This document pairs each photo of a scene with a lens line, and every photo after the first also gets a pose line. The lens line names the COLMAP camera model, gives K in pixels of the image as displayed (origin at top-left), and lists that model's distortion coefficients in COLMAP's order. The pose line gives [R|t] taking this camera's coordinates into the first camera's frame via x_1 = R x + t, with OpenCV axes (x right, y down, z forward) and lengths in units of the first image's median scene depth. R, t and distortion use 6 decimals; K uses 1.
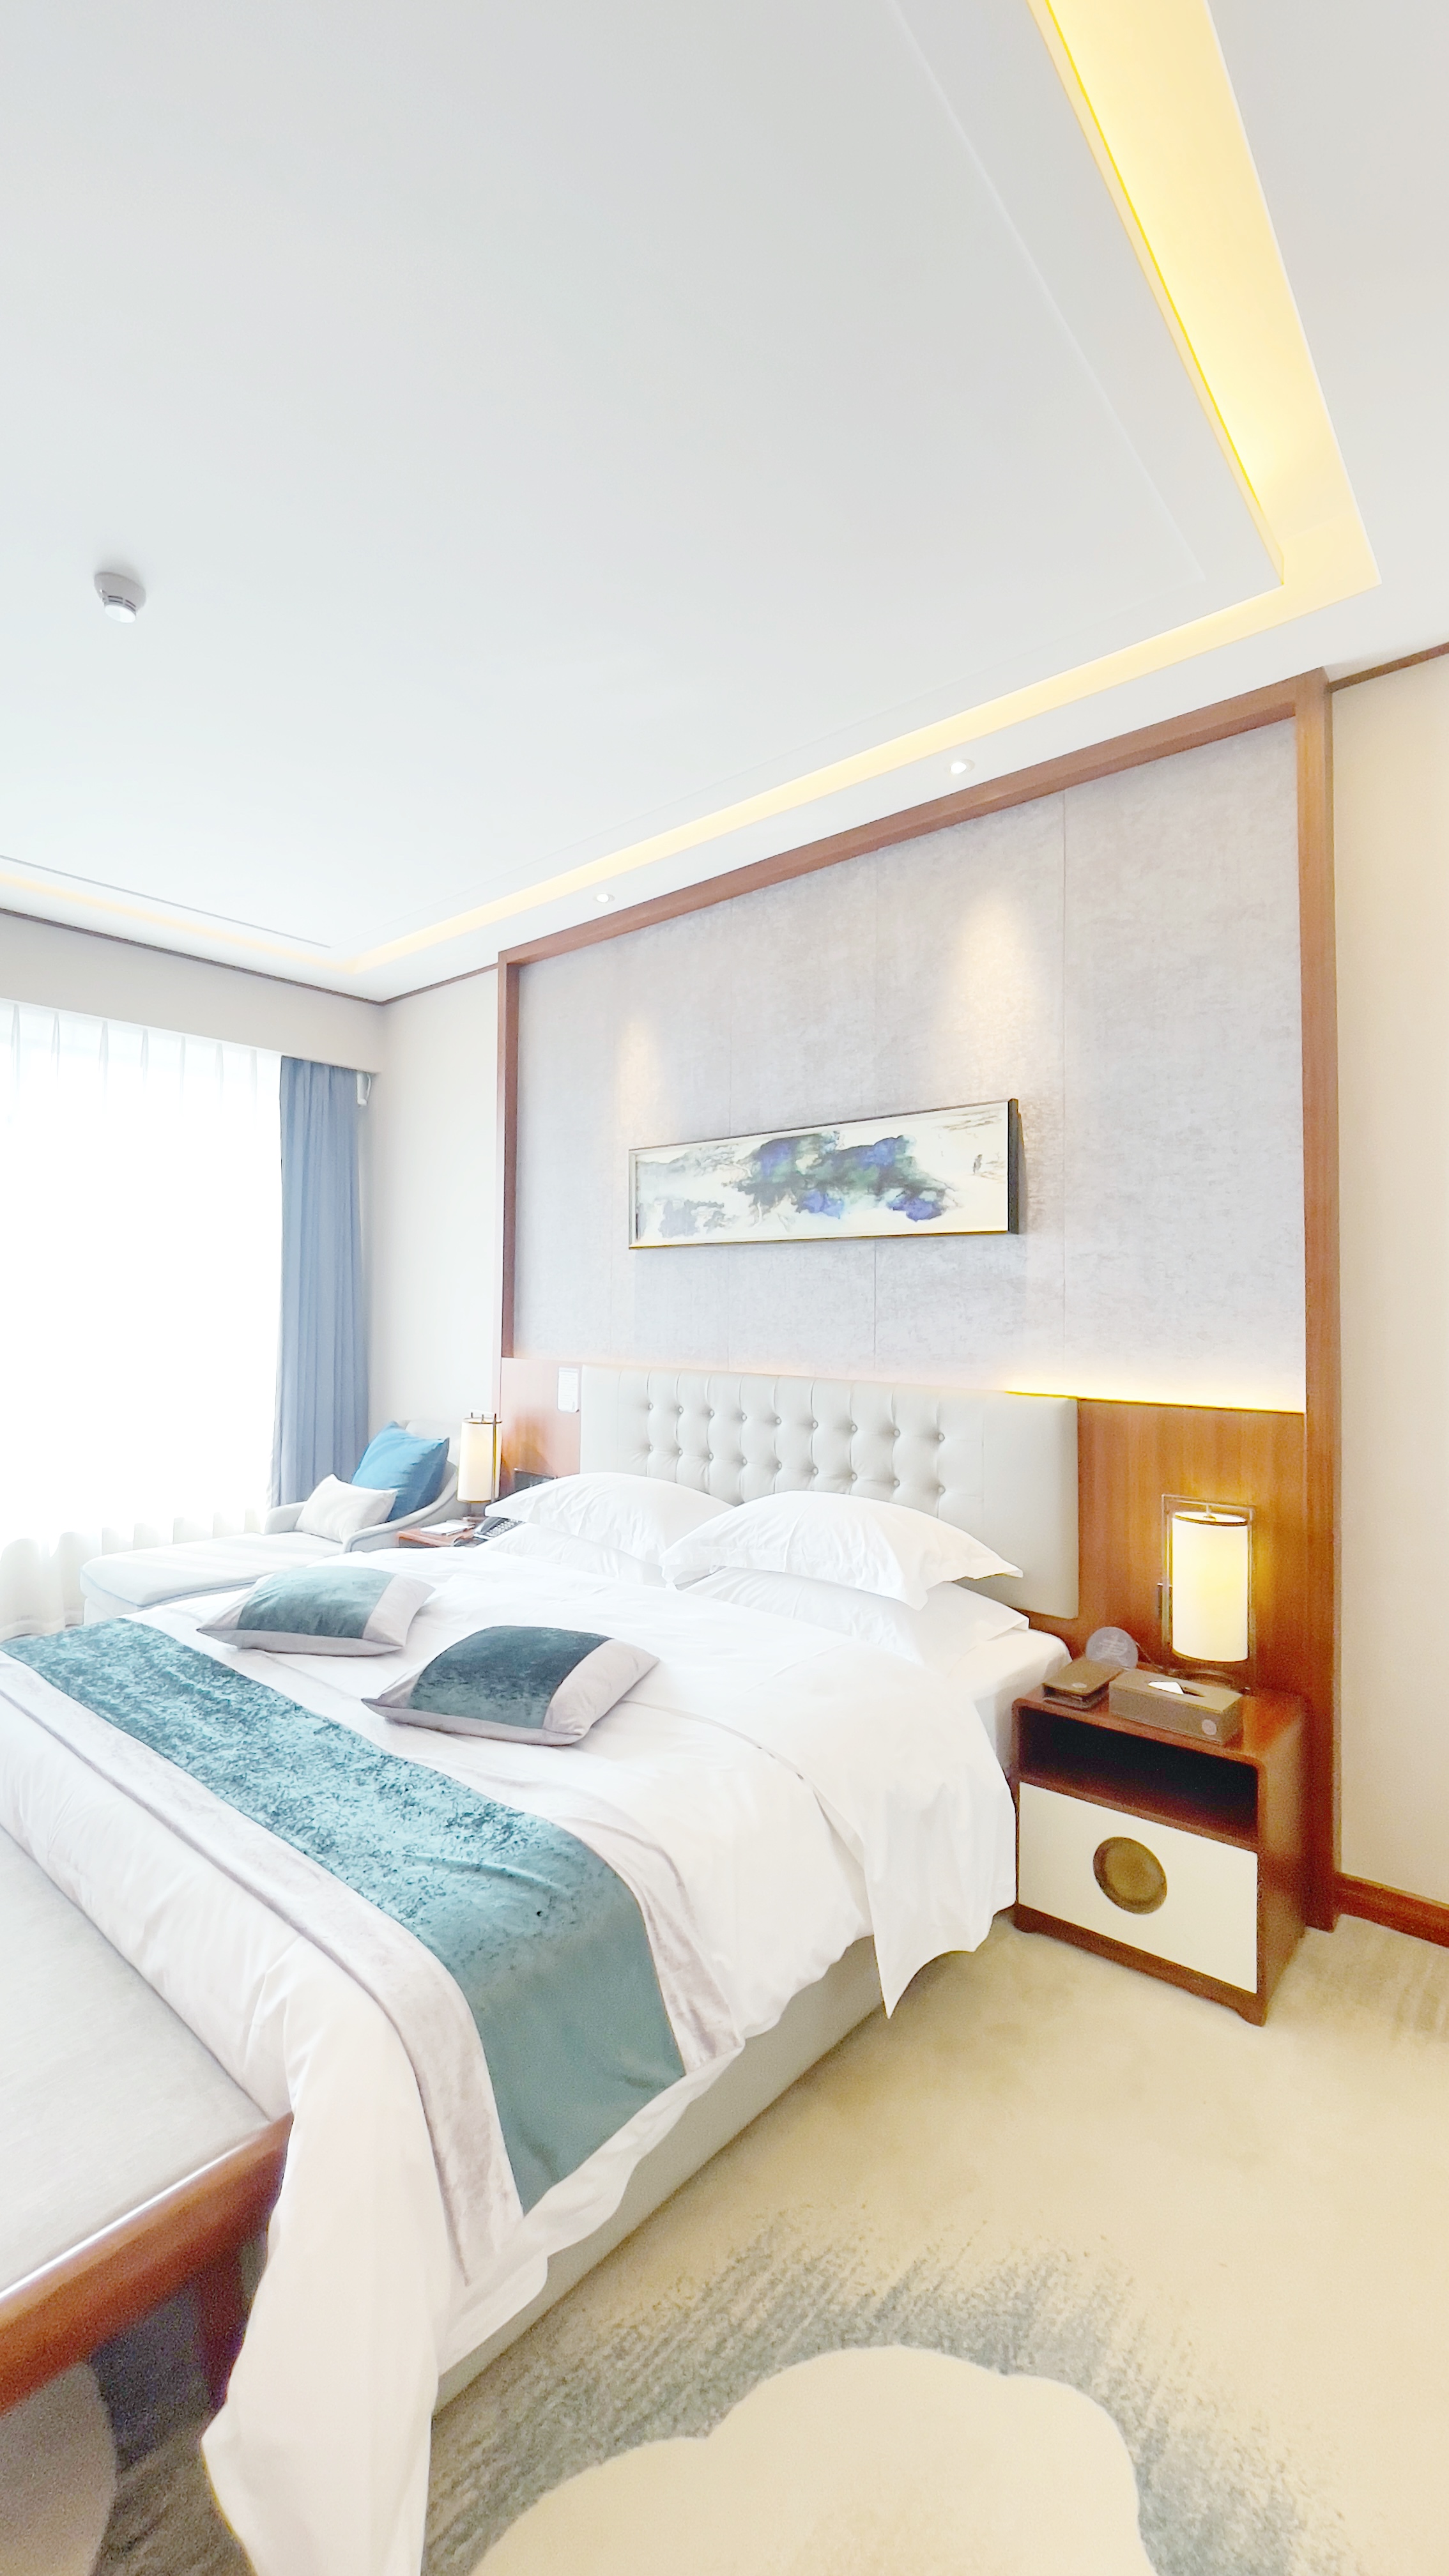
lens RADIAL K [[1027.9, 0, 724.5], [0, 1027.9, 1288.0], [0, 0, 1]] dist [-0.000044, -0.000208]
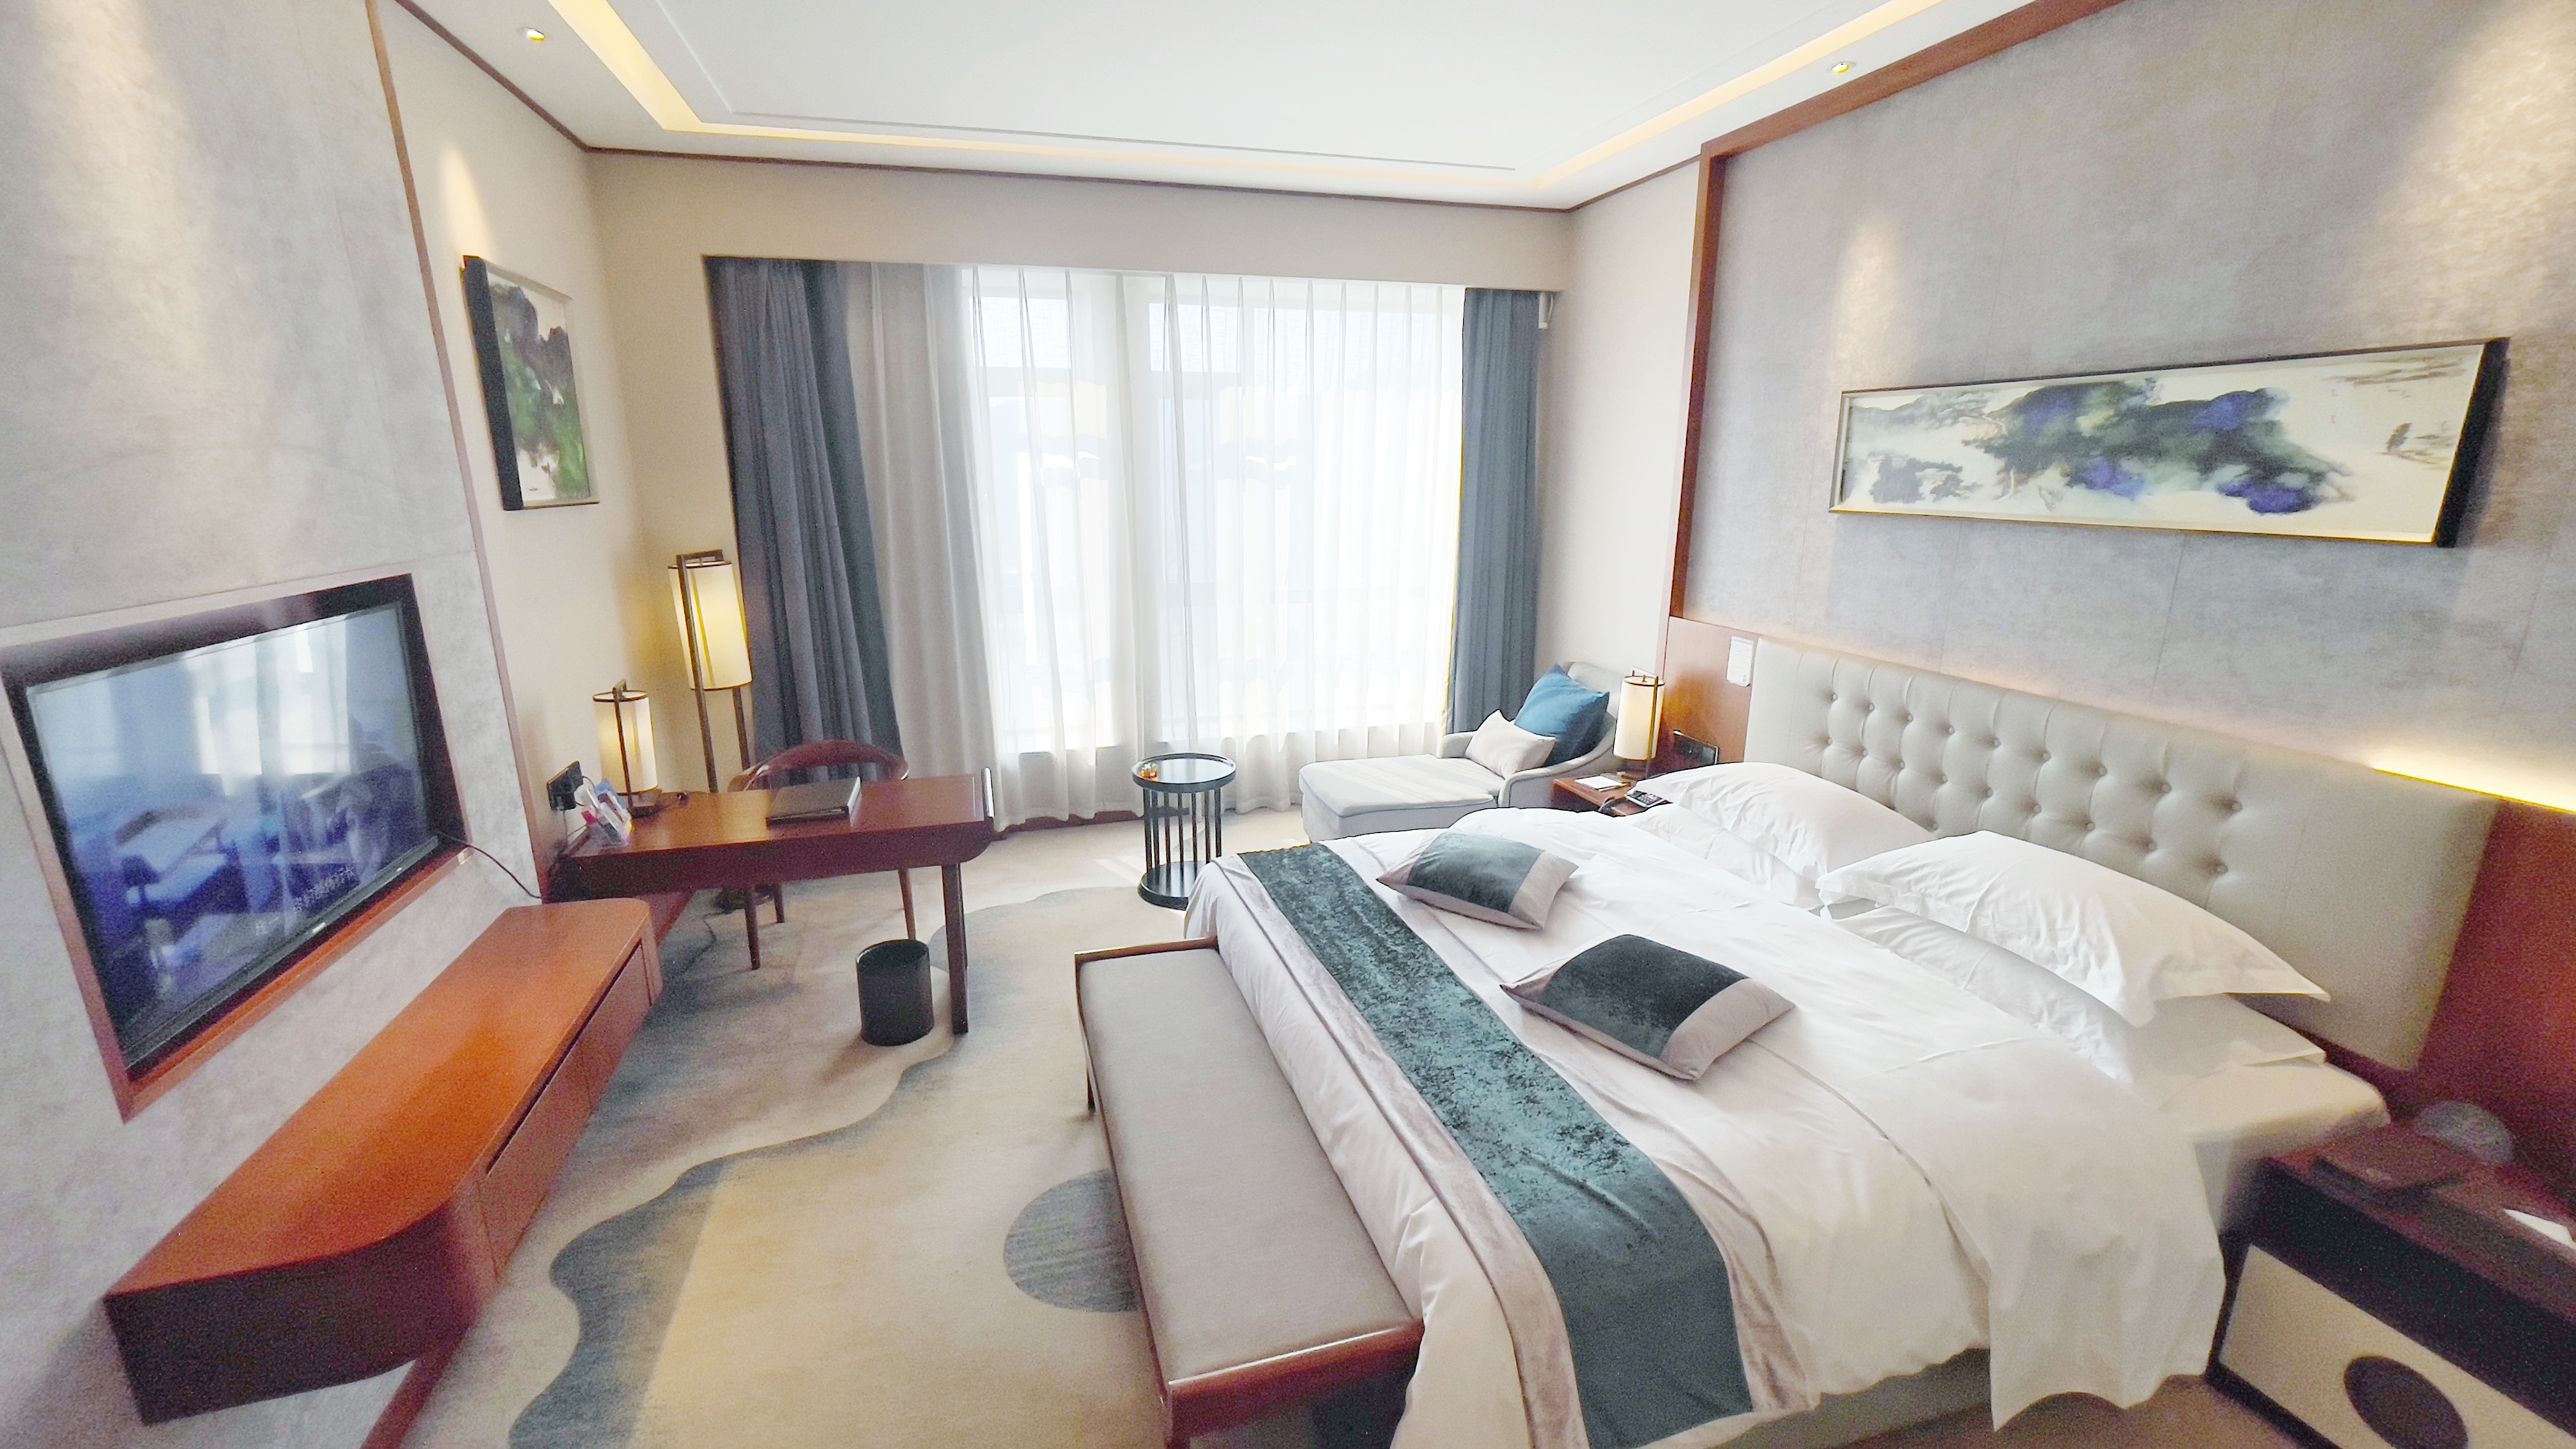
lens RADIAL K [[1050.1, 0, 1287.5], [0, 1050.1, 761.8], [0, 0, 1]] dist [-0.026963, 0.012945]
pose [[0.839990, 0.135359, -0.525447, 0.016411], [0.018369, 0.960735, 0.276857, -0.108081], [0.542290, -0.242209, 0.804522, -0.001614]]
